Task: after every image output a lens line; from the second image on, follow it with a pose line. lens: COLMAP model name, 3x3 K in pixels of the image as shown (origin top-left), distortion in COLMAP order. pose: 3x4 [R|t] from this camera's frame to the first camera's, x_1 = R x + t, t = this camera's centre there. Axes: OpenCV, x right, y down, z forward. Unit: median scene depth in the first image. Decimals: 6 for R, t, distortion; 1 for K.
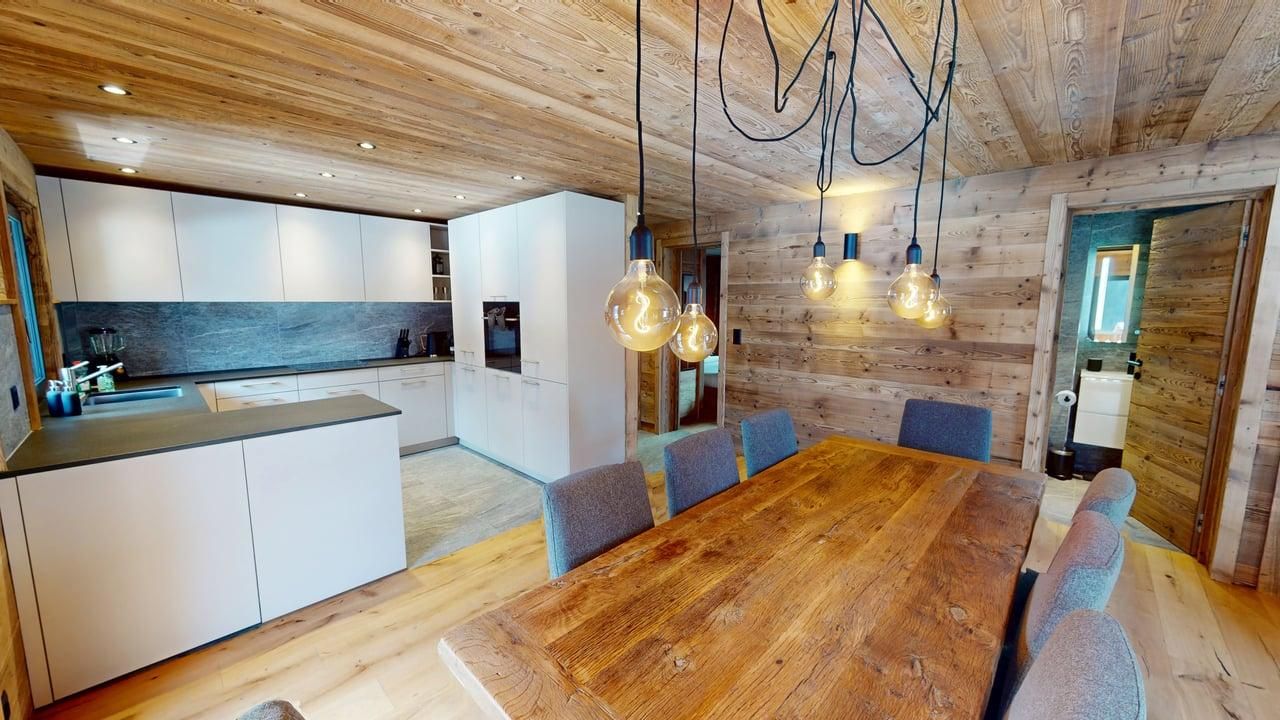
lens RADIAL K [[469.3, 0, 640.0], [0, 469.3, 360.4], [0, 0, 1]] dist [-0.000537, -0.000052]
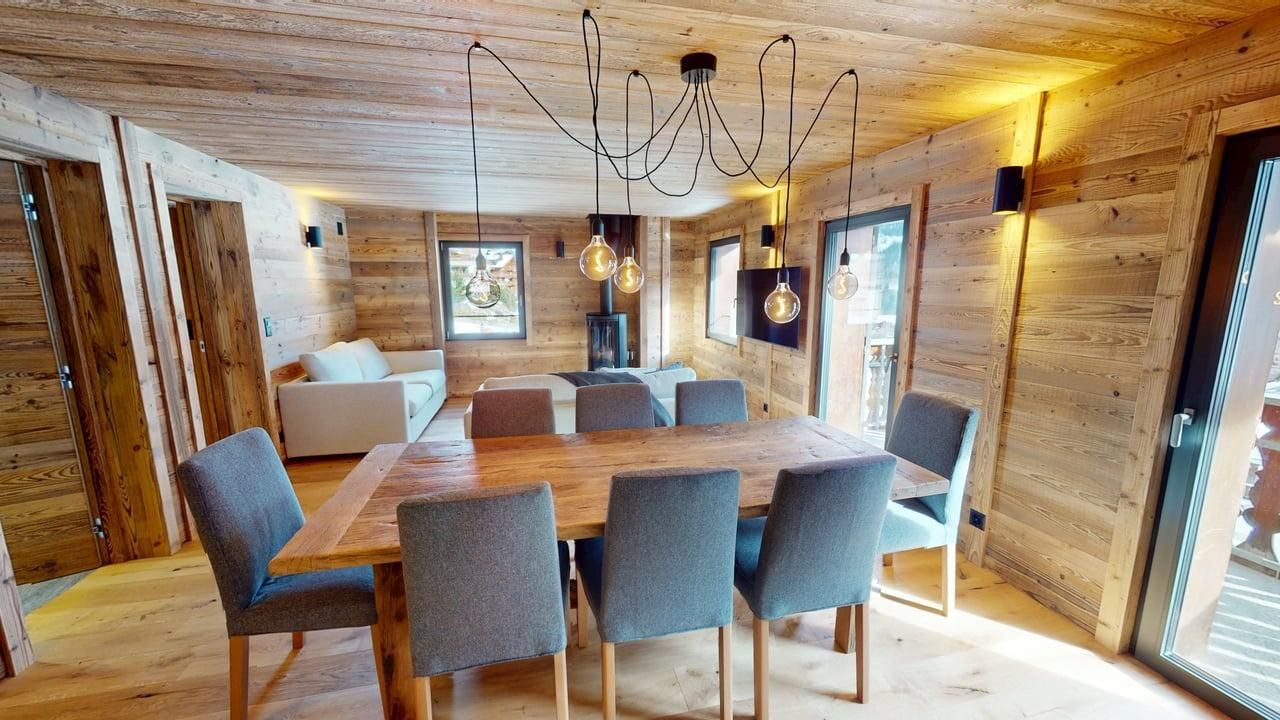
lens RADIAL K [[469.3, 0, 640.9], [0, 469.3, 359.0], [0, 0, 1]] dist [-0.000537, -0.000052]
pose [[-0.837507, -0.089846, 0.538990, -0.173633], [0.069333, 0.960944, 0.267916, -0.170171], [-0.542011, 0.261751, -0.798568, 1.324887]]
